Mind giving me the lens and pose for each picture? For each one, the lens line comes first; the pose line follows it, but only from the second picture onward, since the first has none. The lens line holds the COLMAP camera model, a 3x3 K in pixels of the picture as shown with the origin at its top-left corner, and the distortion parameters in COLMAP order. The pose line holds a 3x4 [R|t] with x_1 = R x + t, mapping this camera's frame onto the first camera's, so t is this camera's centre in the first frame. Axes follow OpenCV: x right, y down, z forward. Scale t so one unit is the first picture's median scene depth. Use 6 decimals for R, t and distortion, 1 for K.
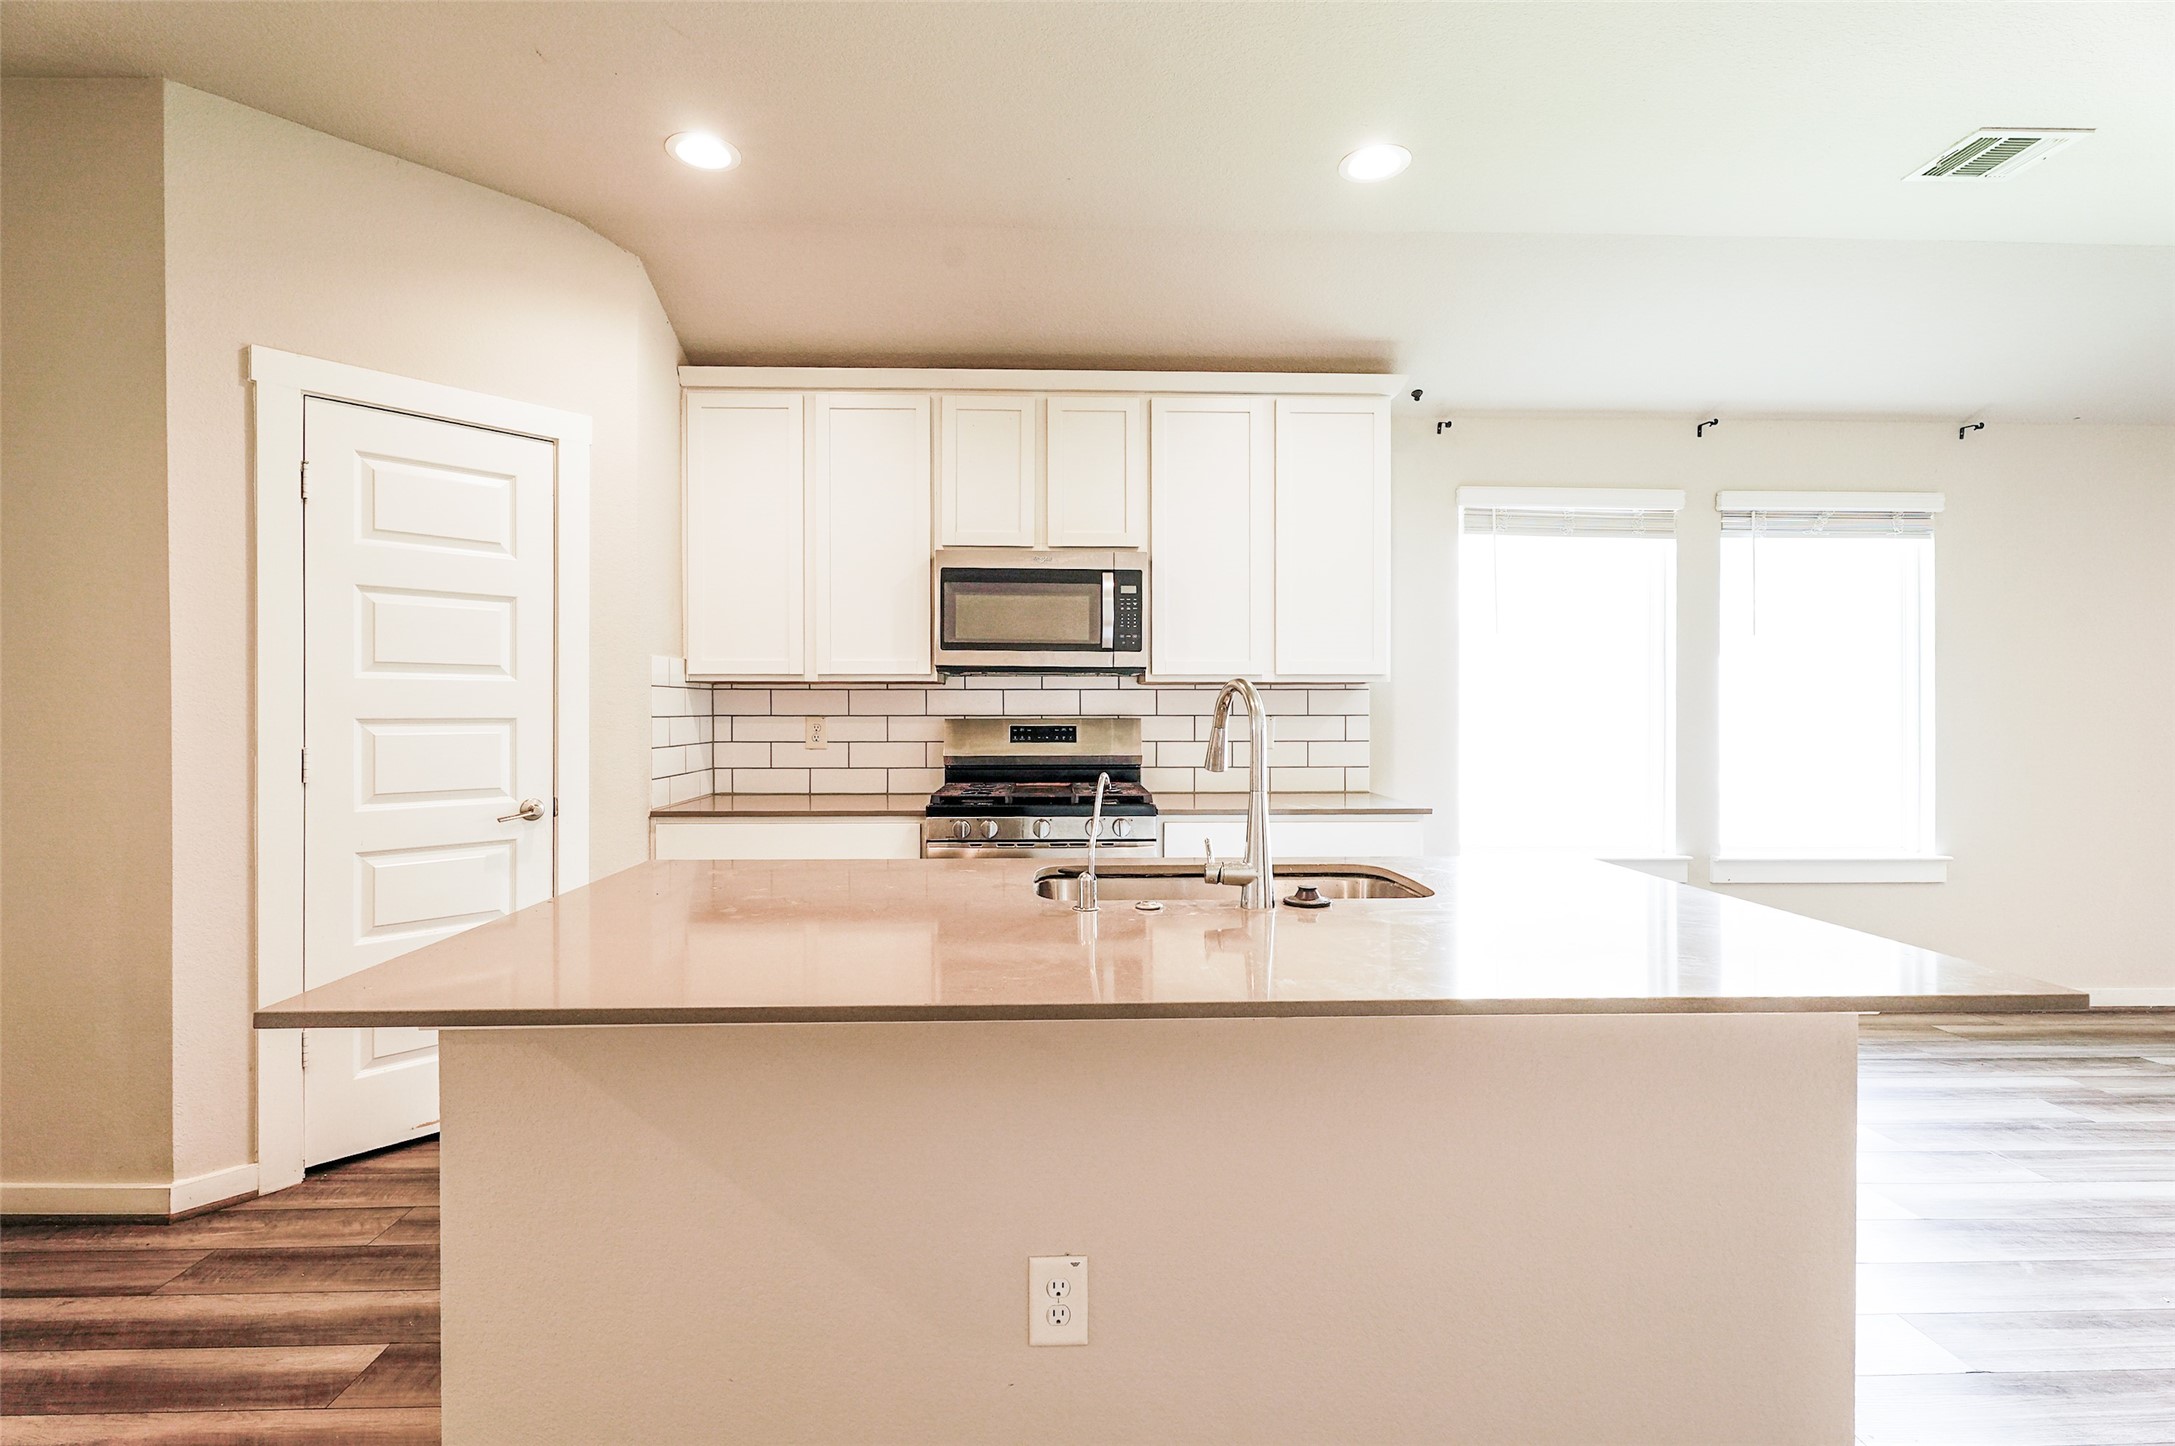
lens RADIAL K [[981.3, 0, 1080.1], [0, 981.3, 711.1], [0, 0, 1]] dist [0.001123, 0.000606]
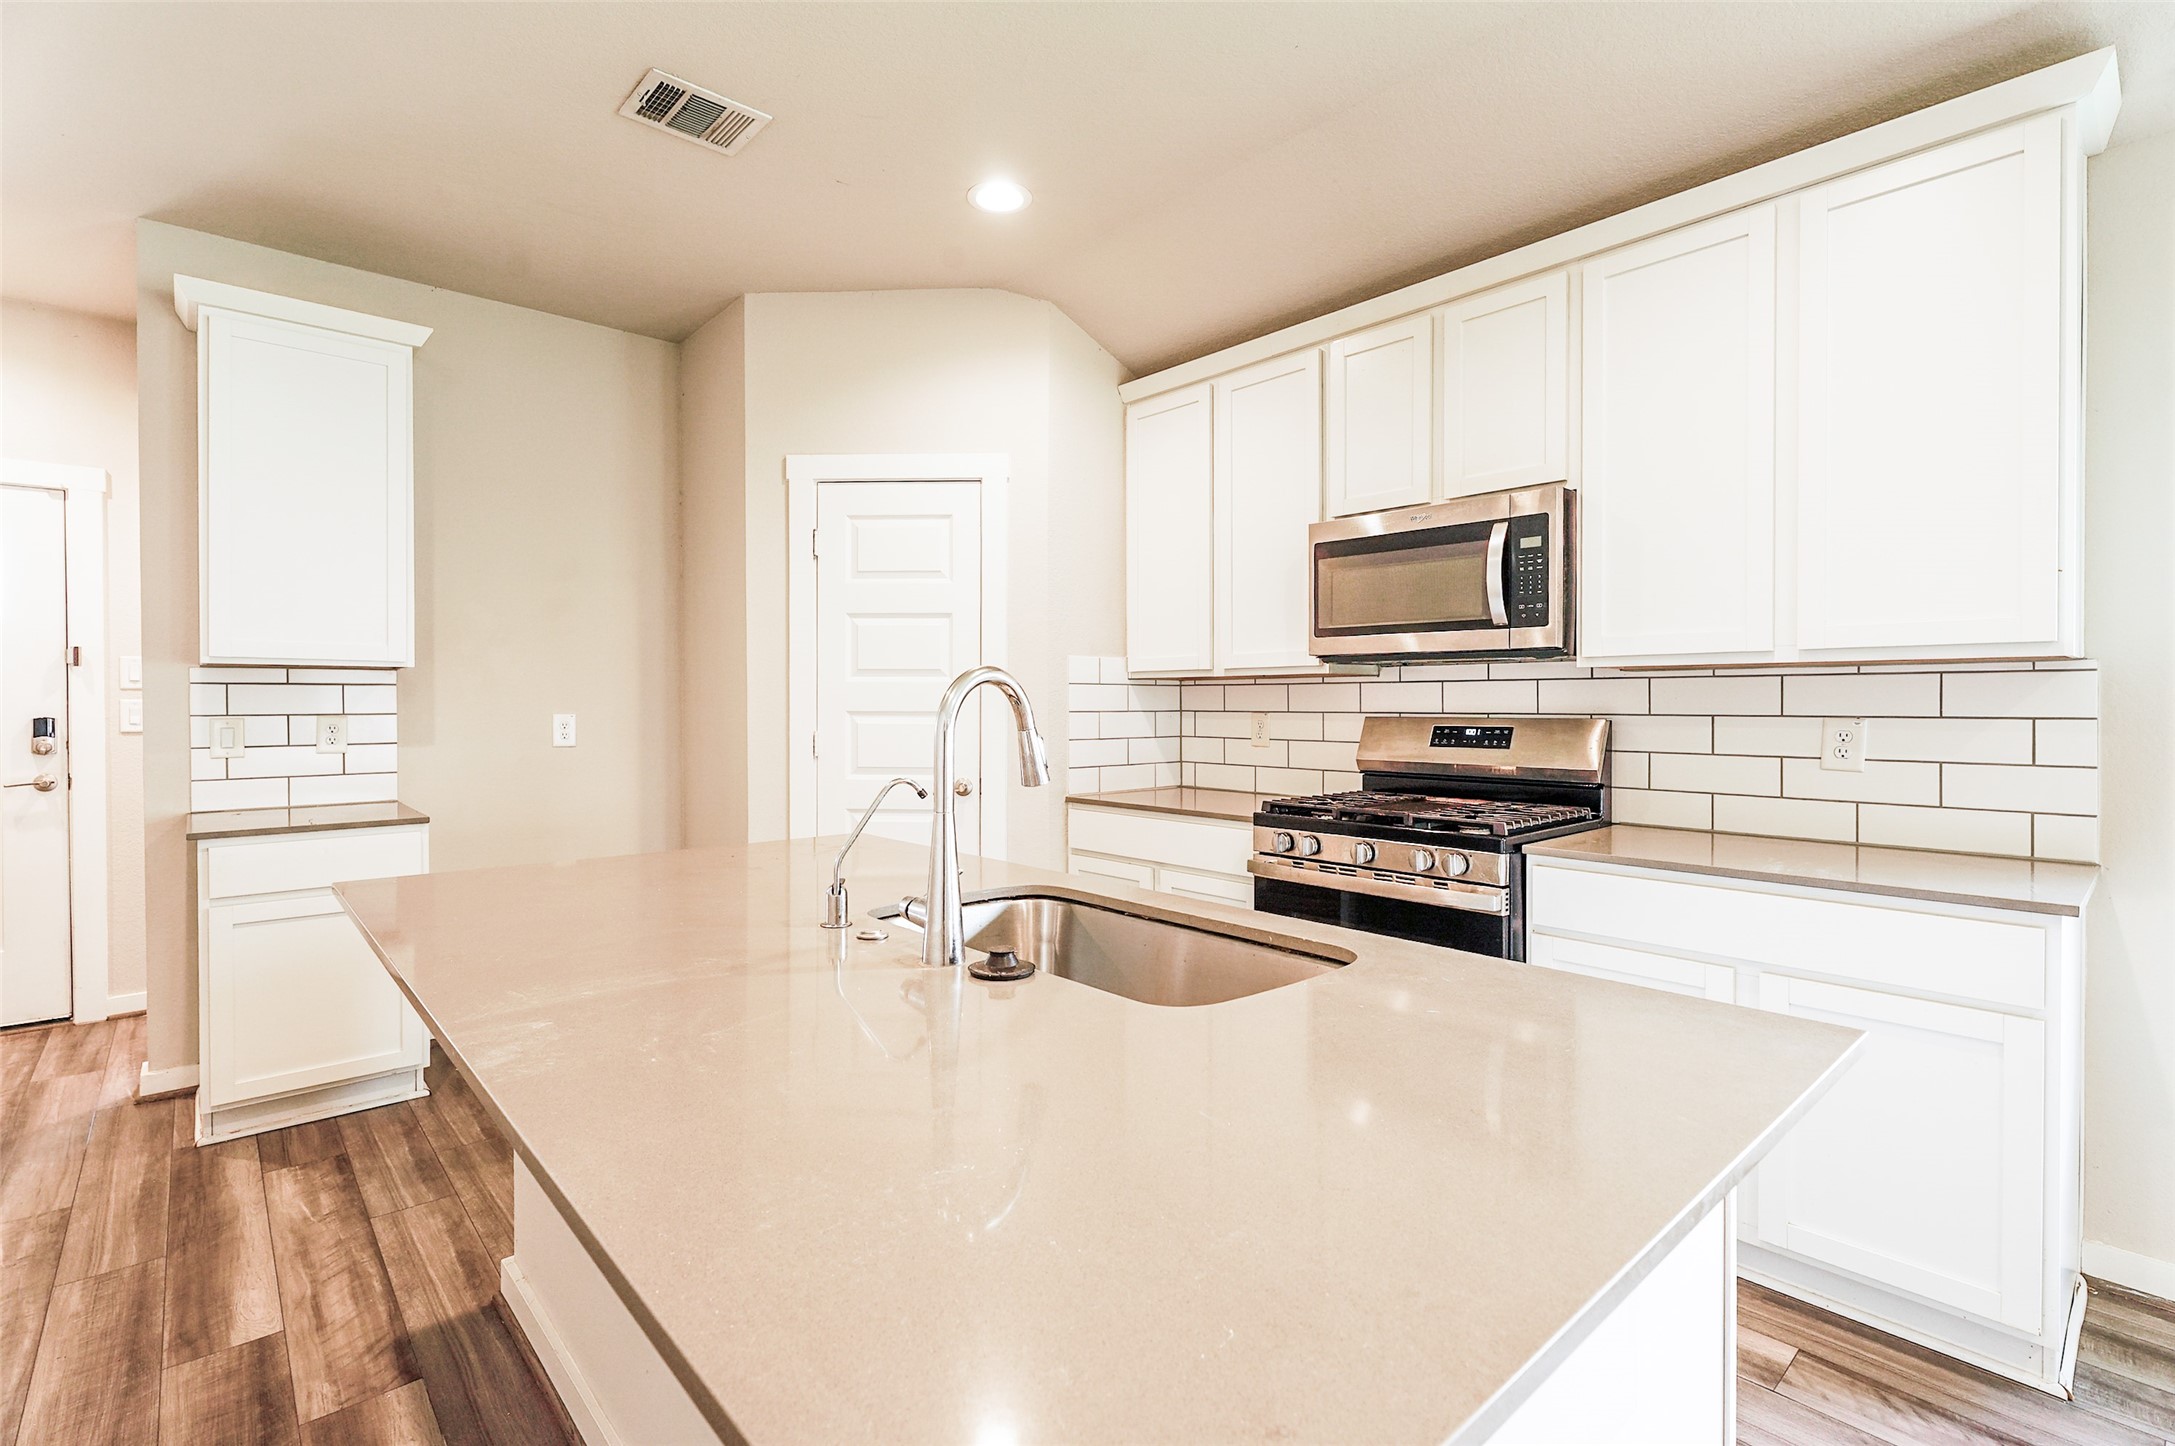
lens RADIAL K [[981.3, 0, 1080.1], [0, 981.3, 711.1], [0, 0, 1]] dist [0.001123, 0.000606]
pose [[0.648034, 0.007497, -0.761574, 0.376001], [-0.002483, 0.999967, 0.007731, -0.003046], [0.761607, -0.003119, 0.648032, 0.263581]]
